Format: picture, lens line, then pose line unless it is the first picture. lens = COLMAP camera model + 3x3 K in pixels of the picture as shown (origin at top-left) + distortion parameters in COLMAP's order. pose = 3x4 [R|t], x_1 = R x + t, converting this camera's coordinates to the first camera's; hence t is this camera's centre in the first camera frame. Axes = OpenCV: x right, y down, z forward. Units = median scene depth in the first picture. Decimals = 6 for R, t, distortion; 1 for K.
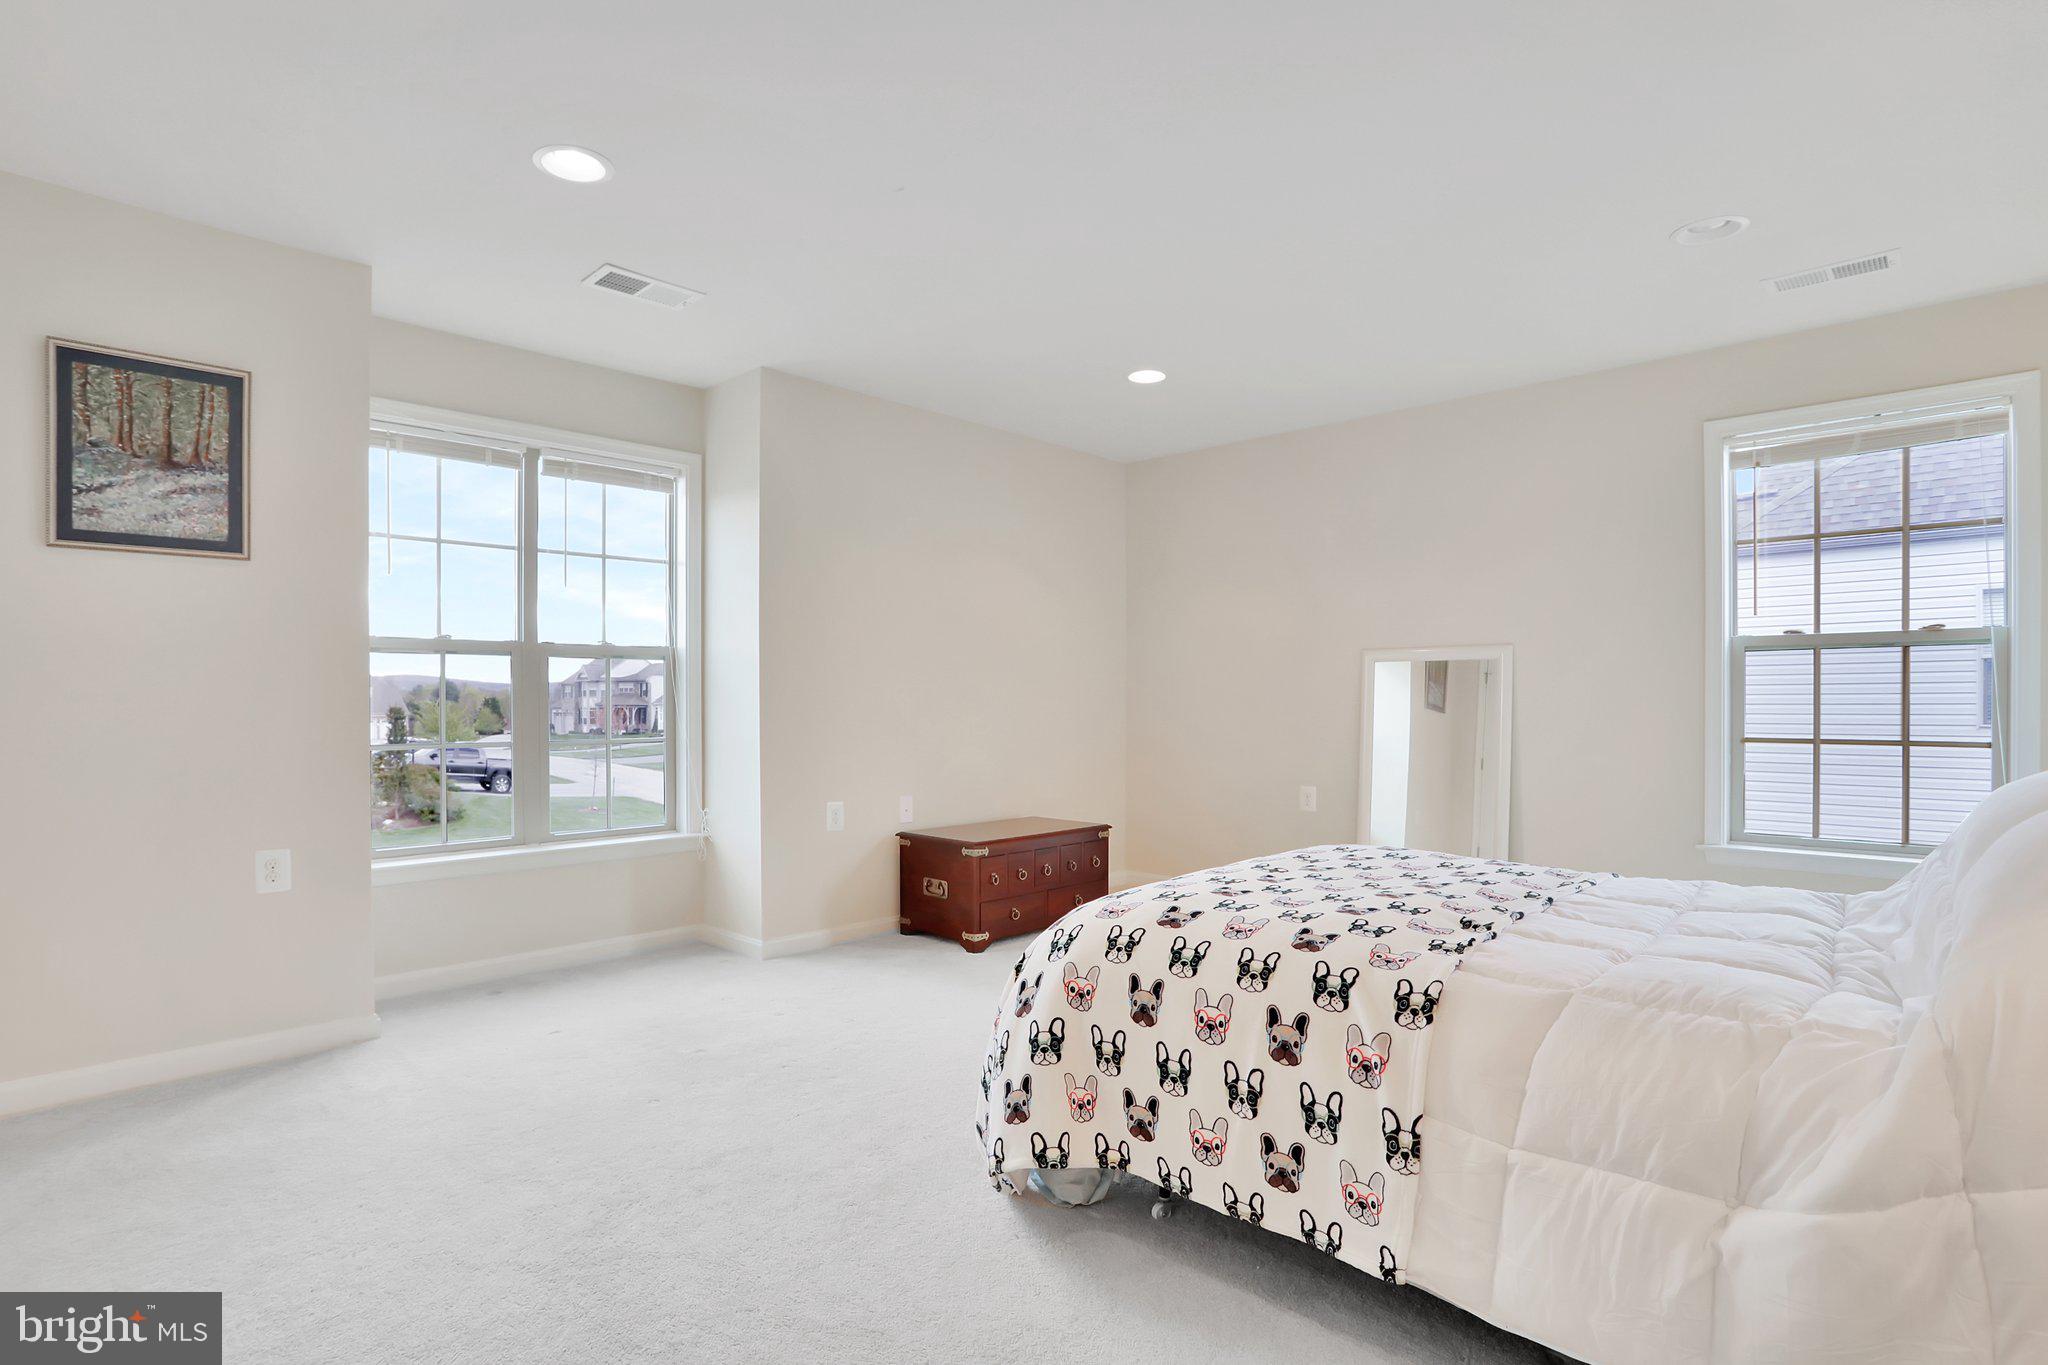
lens RADIAL K [[1040.3, 0, 1015.5], [0, 1040.3, 695.7], [0, 0, 1]] dist [-0.001871, 0.000003]
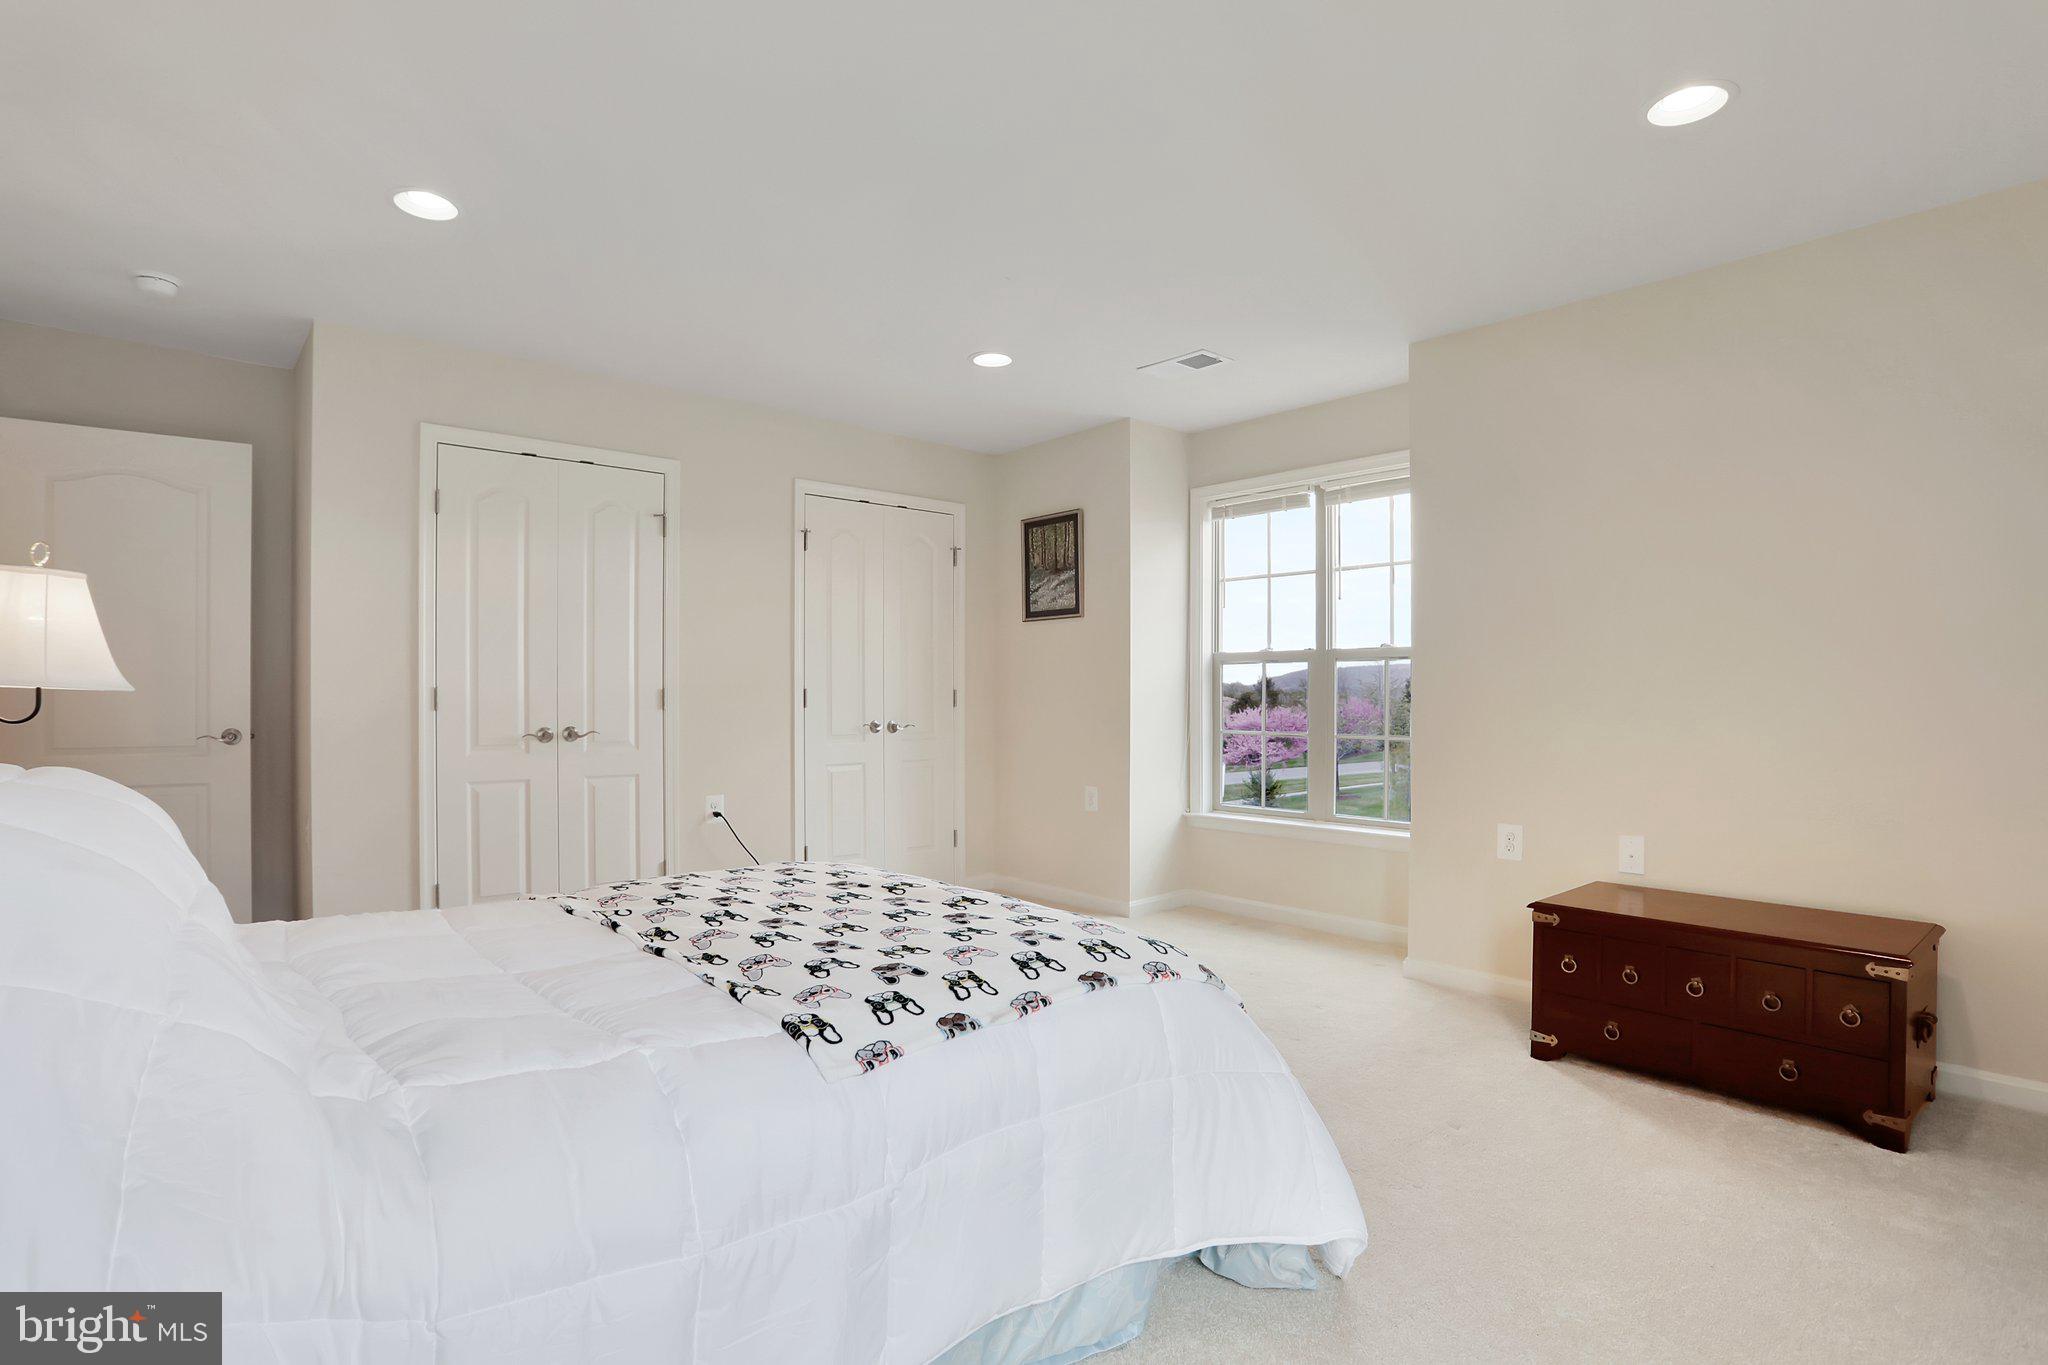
lens RADIAL K [[1040.3, 0, 1015.5], [0, 1040.3, 695.7], [0, 0, 1]] dist [-0.001871, 0.000003]
pose [[-0.063247, 0.002787, -0.997994, 0.977676], [-0.001058, 0.999995, 0.002859, -0.004115], [0.997997, 0.001236, -0.063244, 0.978277]]
